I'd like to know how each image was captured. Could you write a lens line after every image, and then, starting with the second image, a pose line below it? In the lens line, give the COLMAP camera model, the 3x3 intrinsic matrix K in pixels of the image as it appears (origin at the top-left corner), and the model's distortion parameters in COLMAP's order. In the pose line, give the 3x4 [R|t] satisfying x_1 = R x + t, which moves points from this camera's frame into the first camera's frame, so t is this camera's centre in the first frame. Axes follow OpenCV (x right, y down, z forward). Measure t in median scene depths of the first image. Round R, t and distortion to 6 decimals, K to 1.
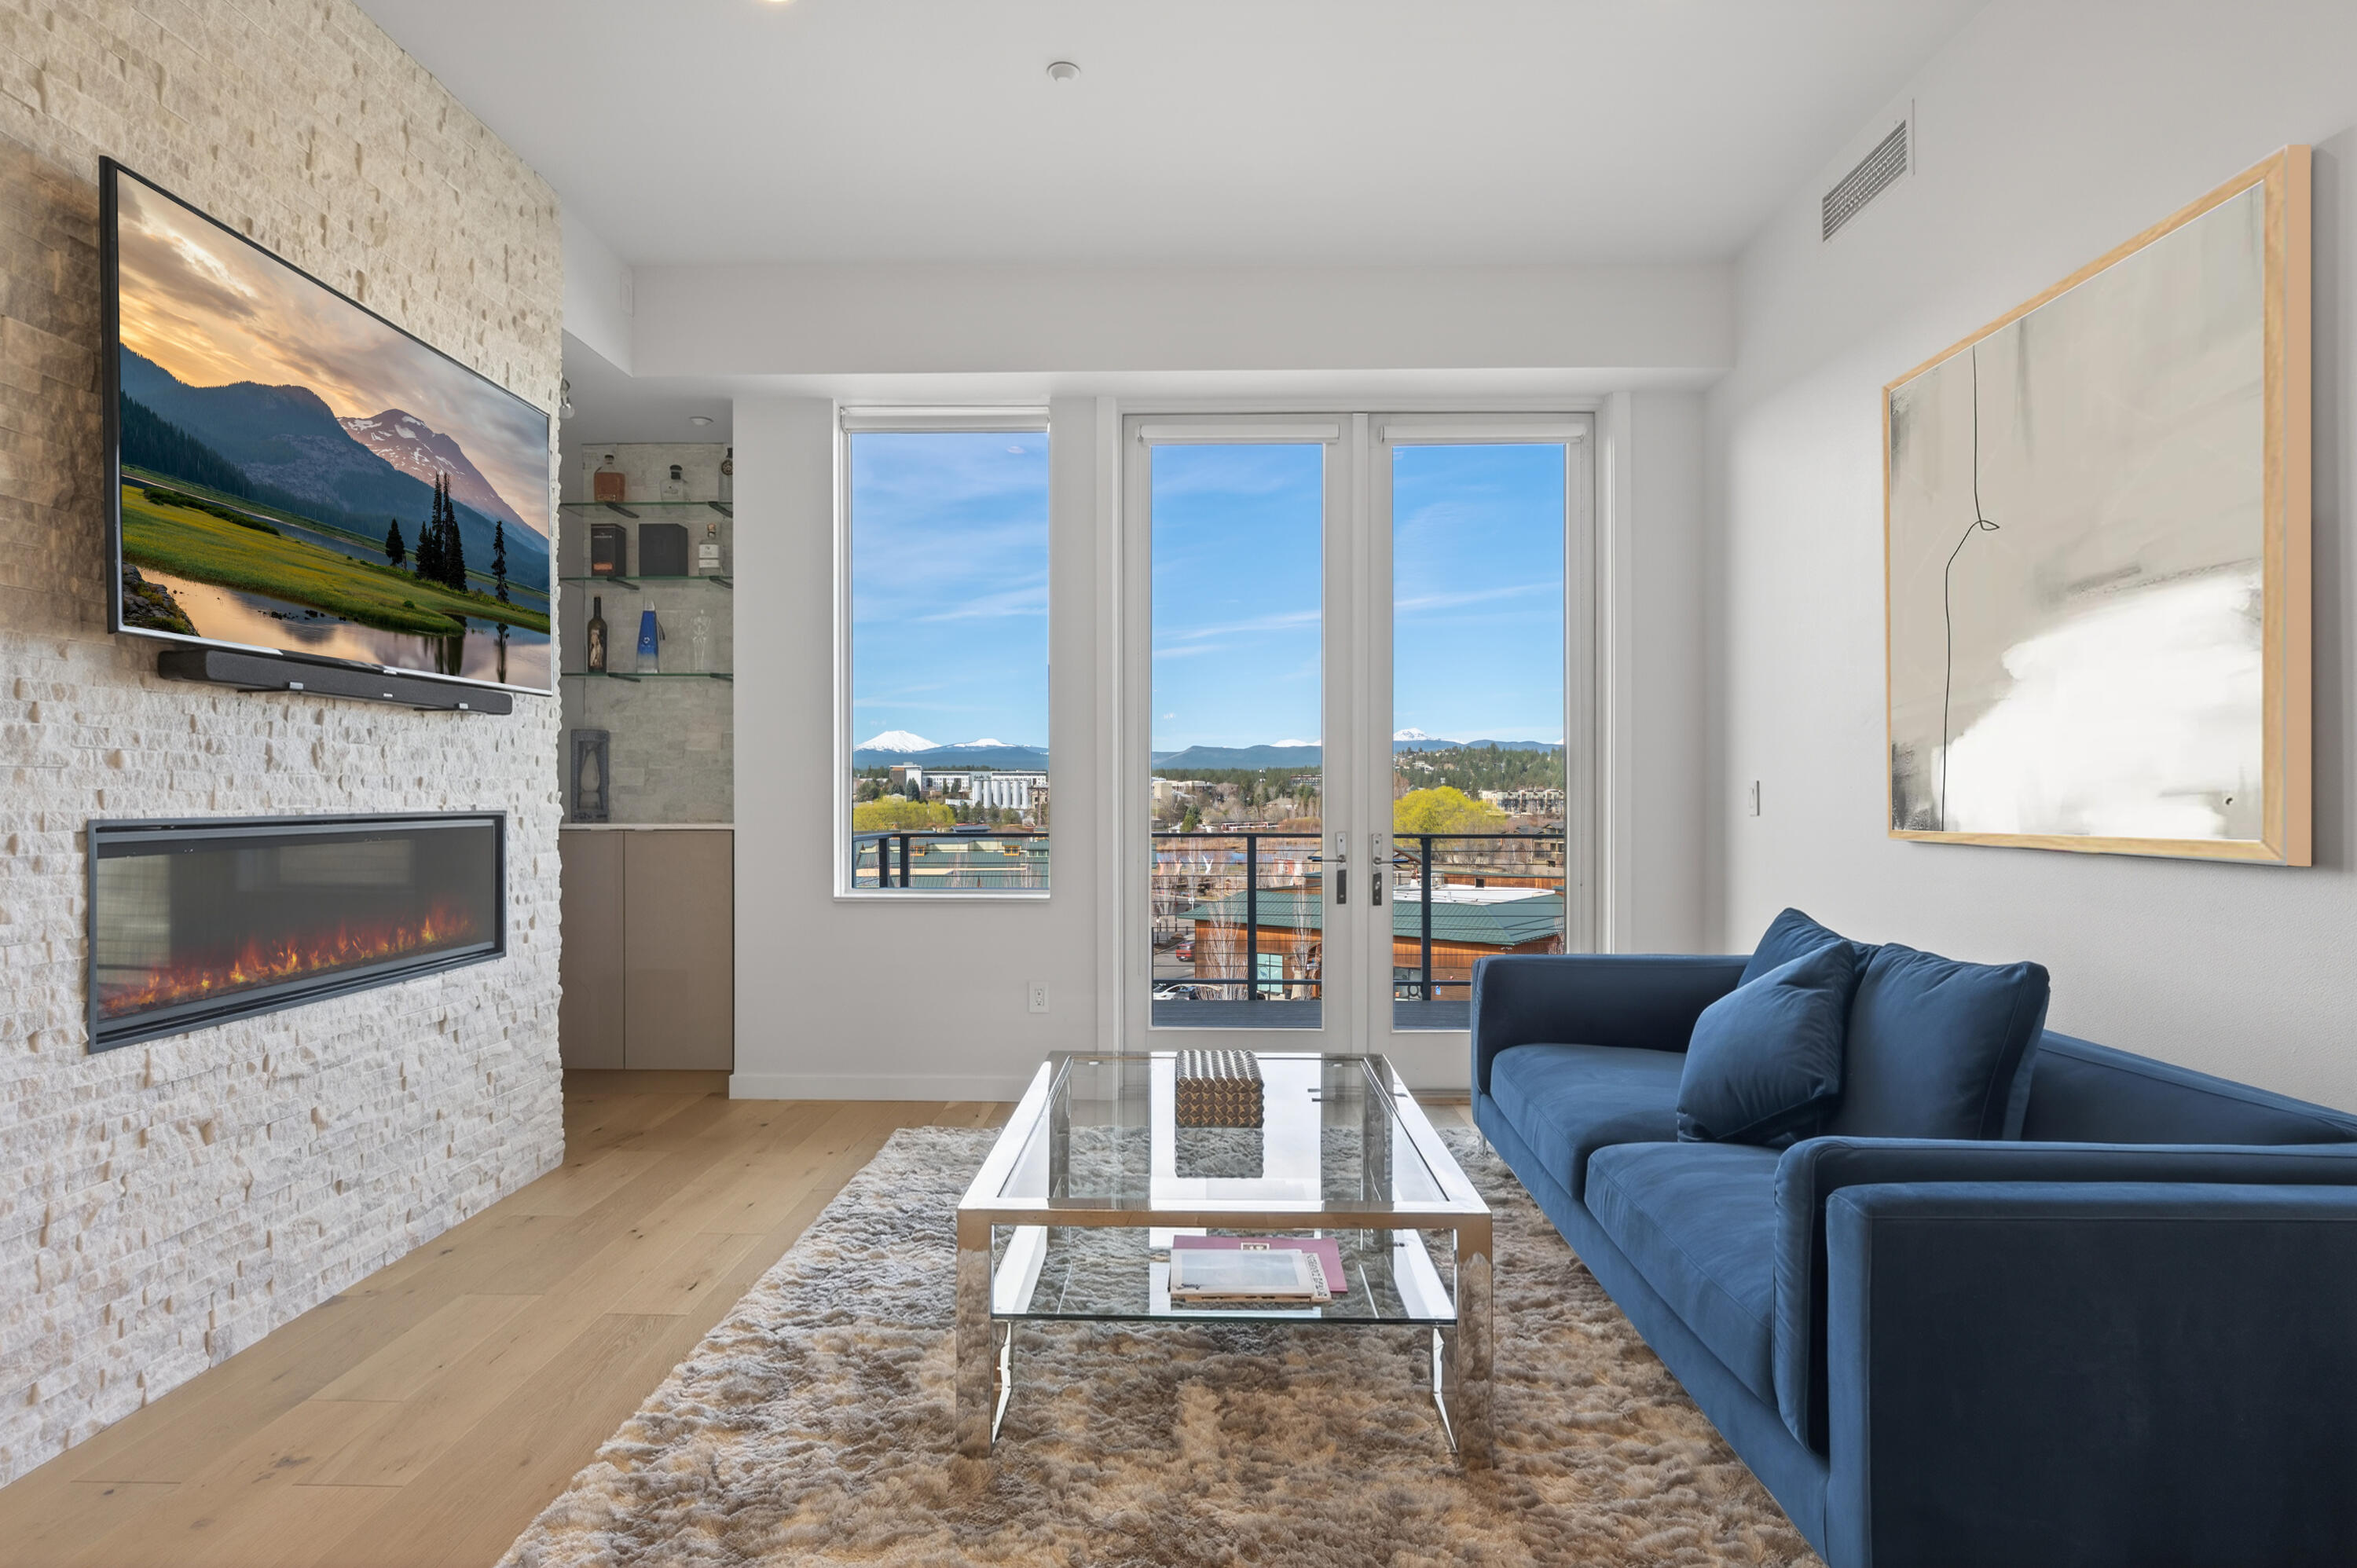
lens RADIAL K [[1216.7, 0, 1180.7], [0, 1216.7, 799.9], [0, 0, 1]] dist [-0.004115, 0.000421]
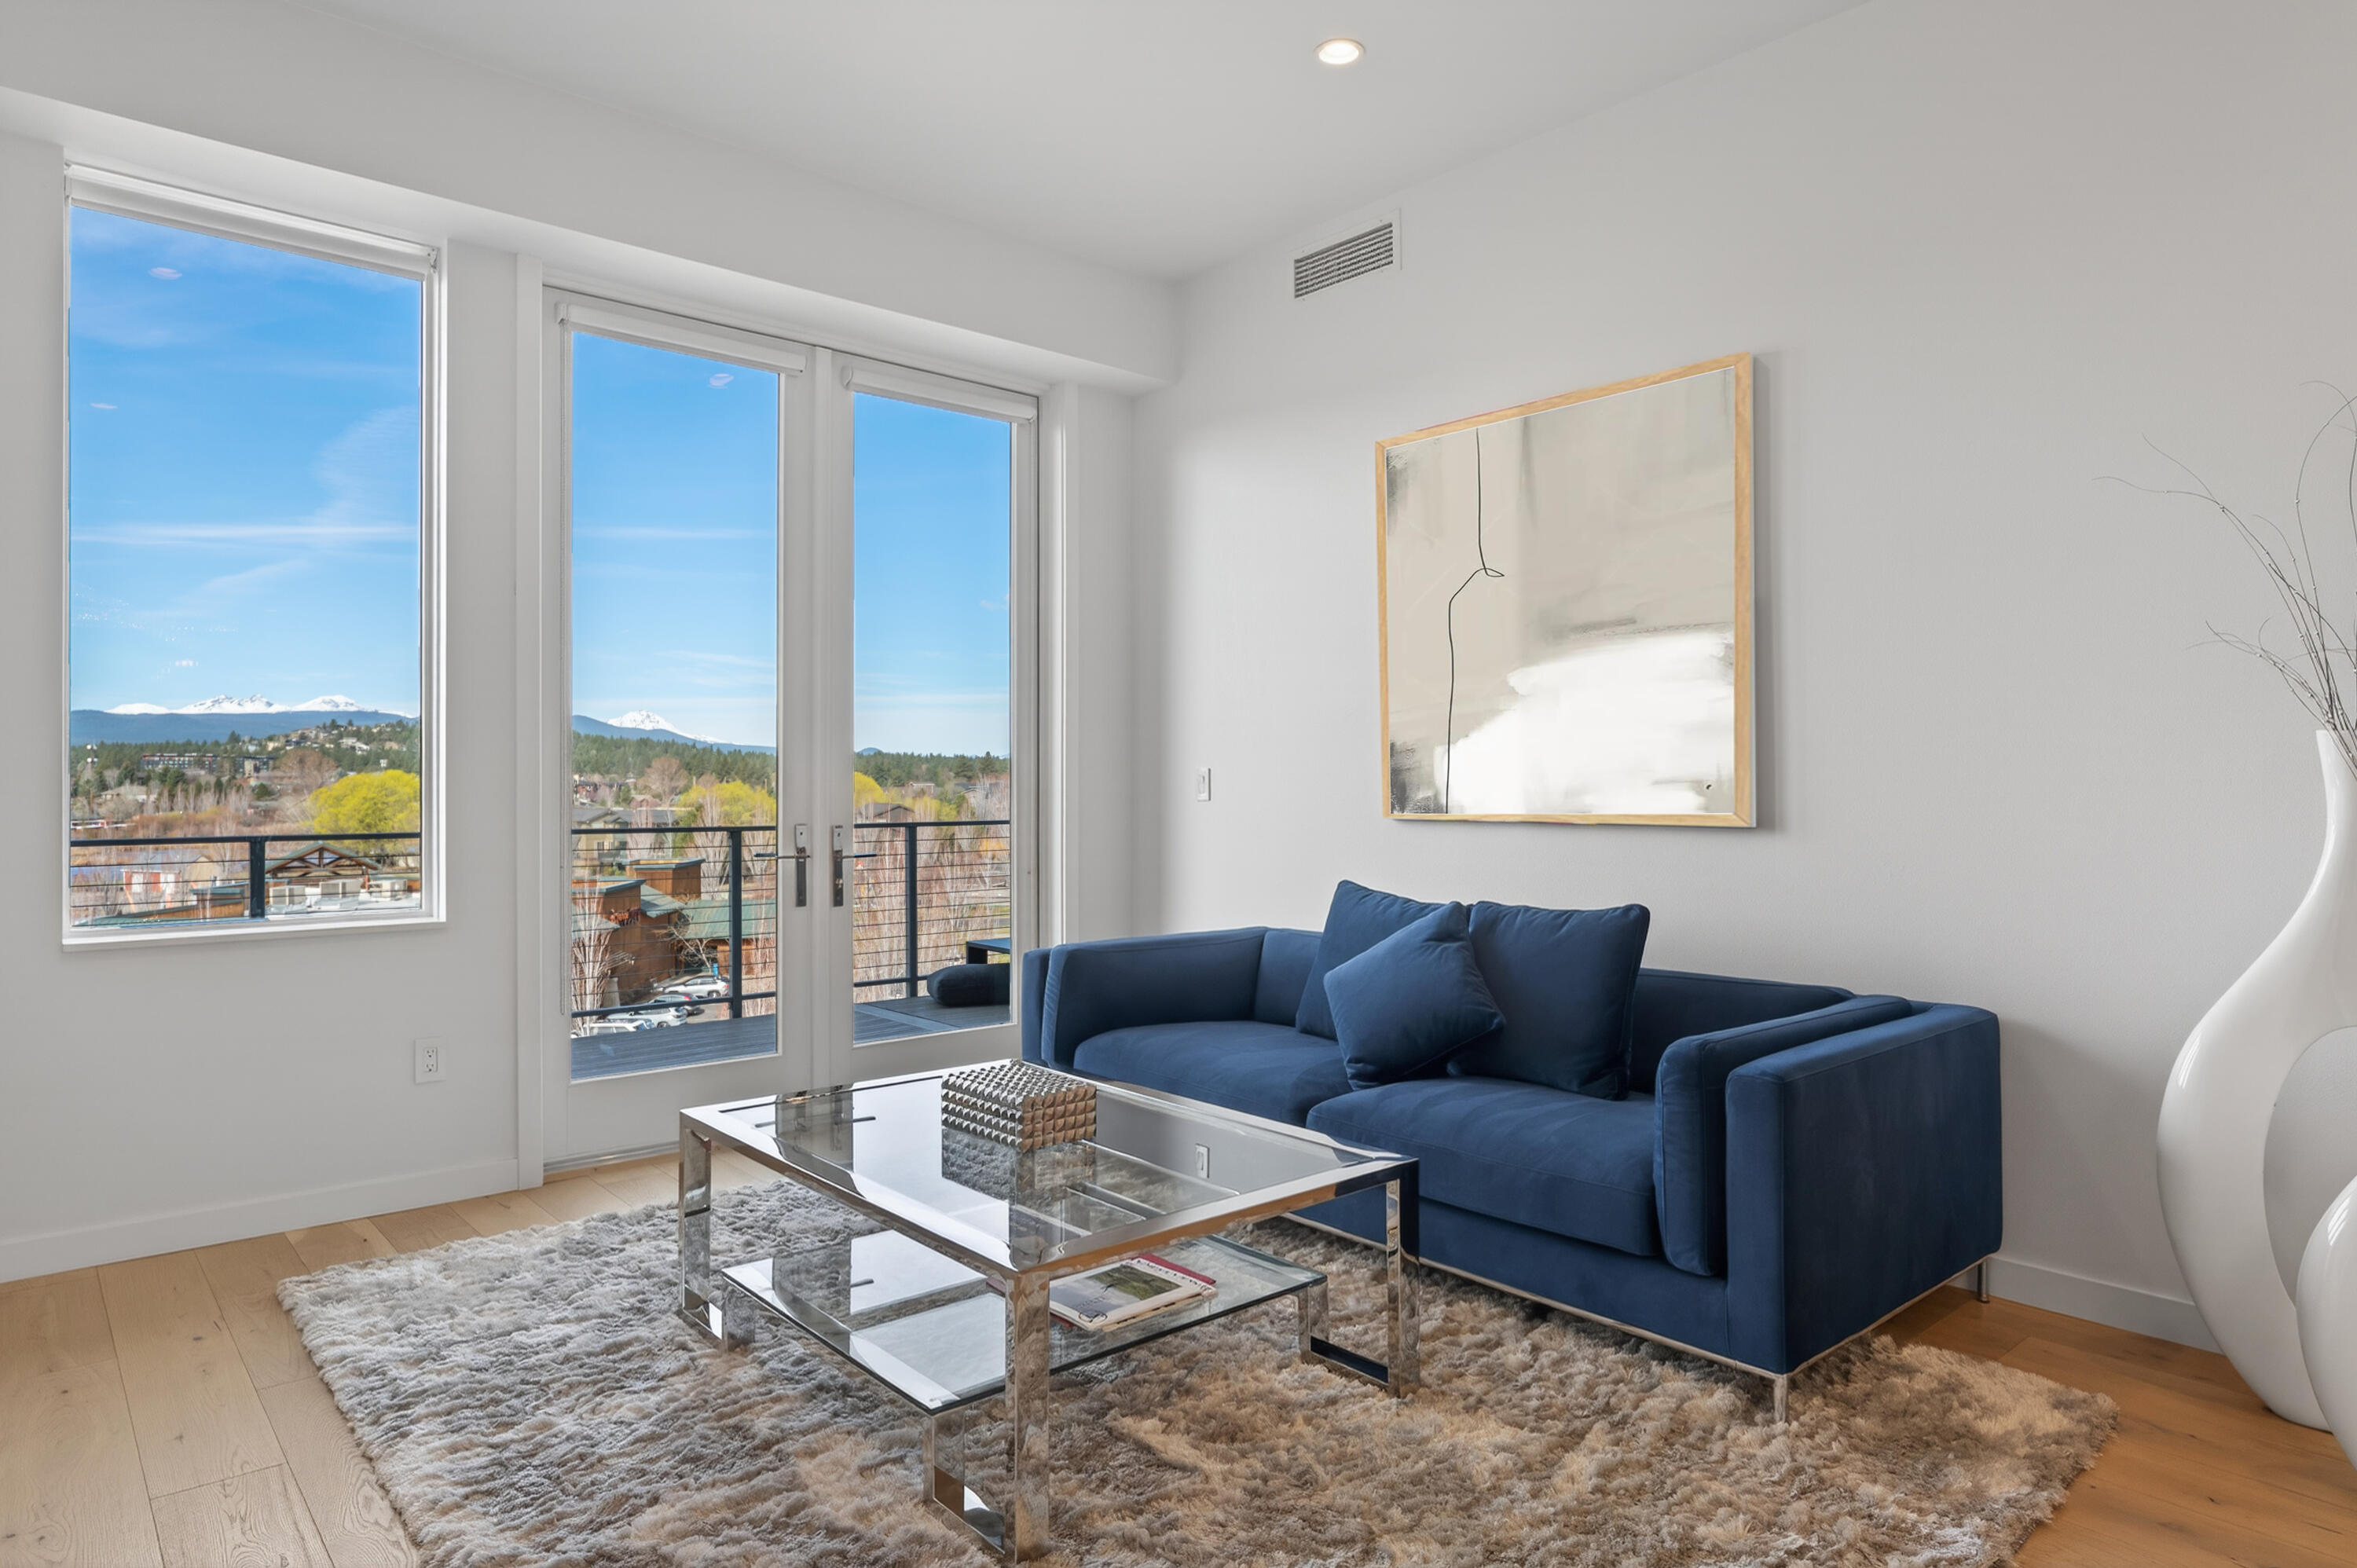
lens RADIAL K [[1368.0, 0, 1172.2], [0, 1368.0, 787.2], [0, 0, 1]] dist [-0.001963, -0.002530]
pose [[0.738407, -0.000656, 0.674355, -0.486910], [0.000825, 1.000000, 0.000069, -0.000848], [-0.674355, 0.000505, 0.738408, 0.146960]]
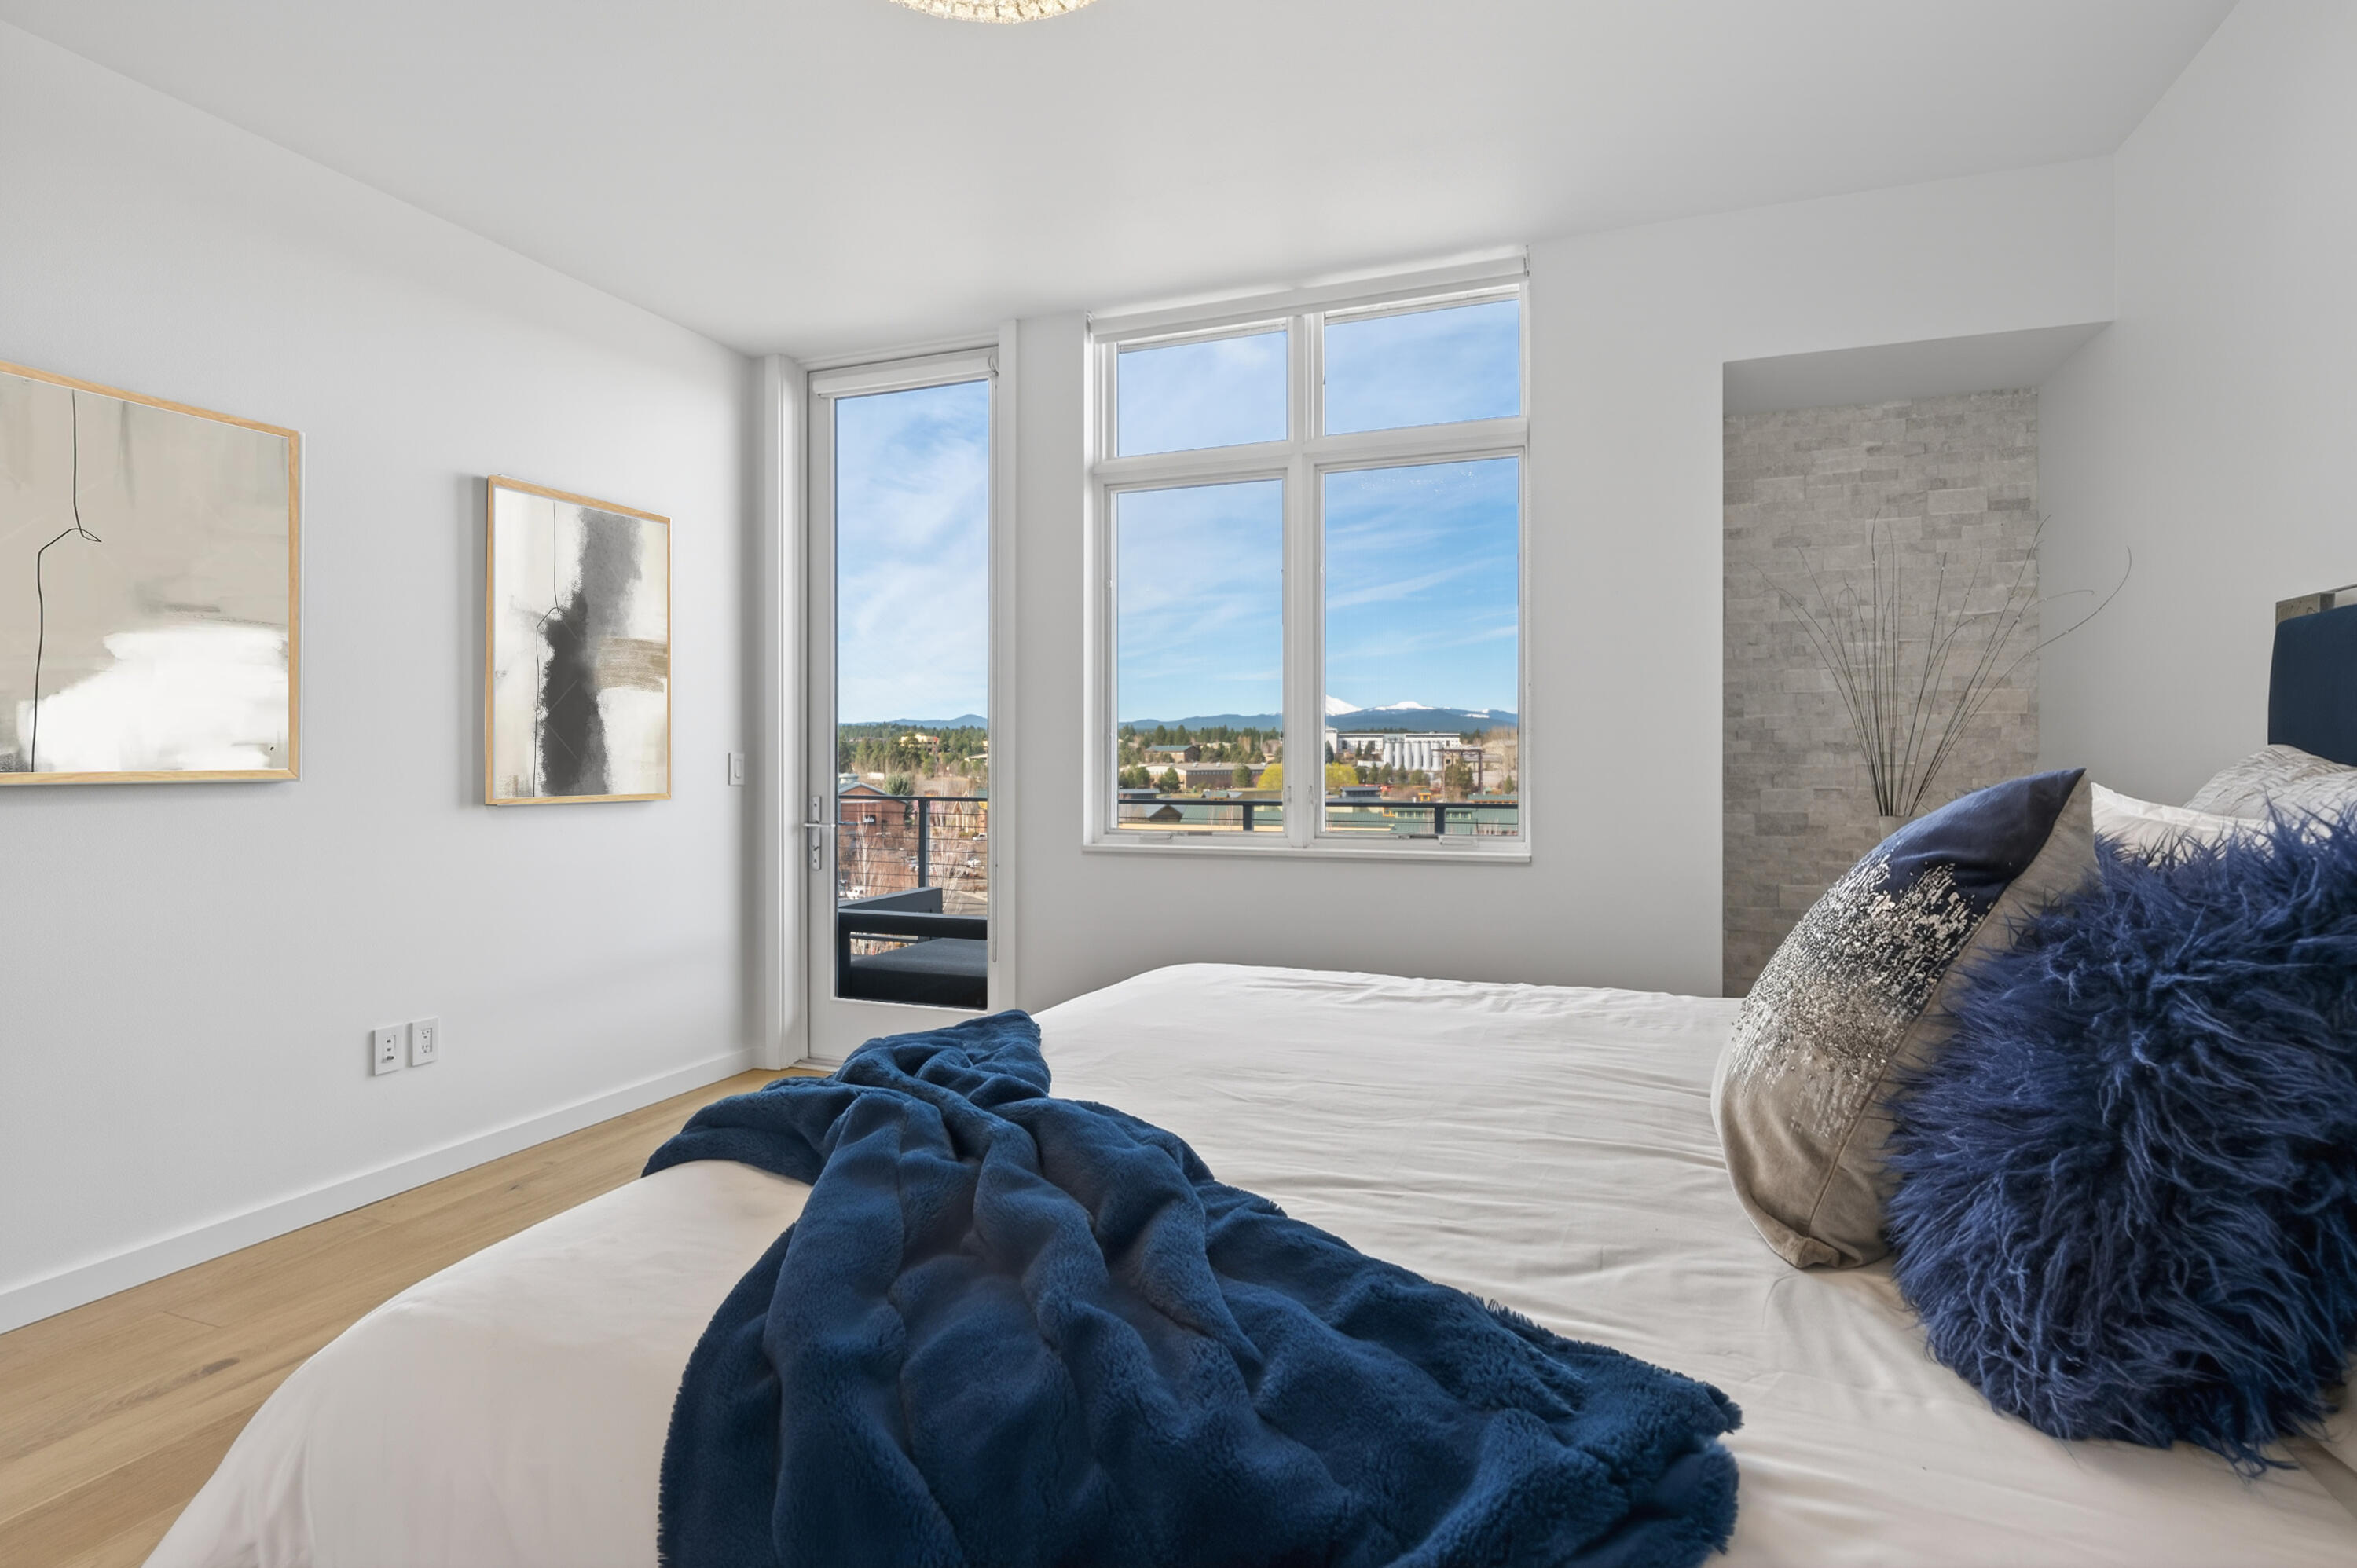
lens RADIAL K [[1216.7, 0, 1174.1], [0, 1216.7, 780.2], [0, 0, 1]] dist [-0.004115, 0.000421]
pose [[-0.947472, 0.002703, 0.319828, -0.753380], [0.007399, 0.999882, 0.013469, 0.024500], [-0.319754, 0.015128, -0.947380, 1.635258]]
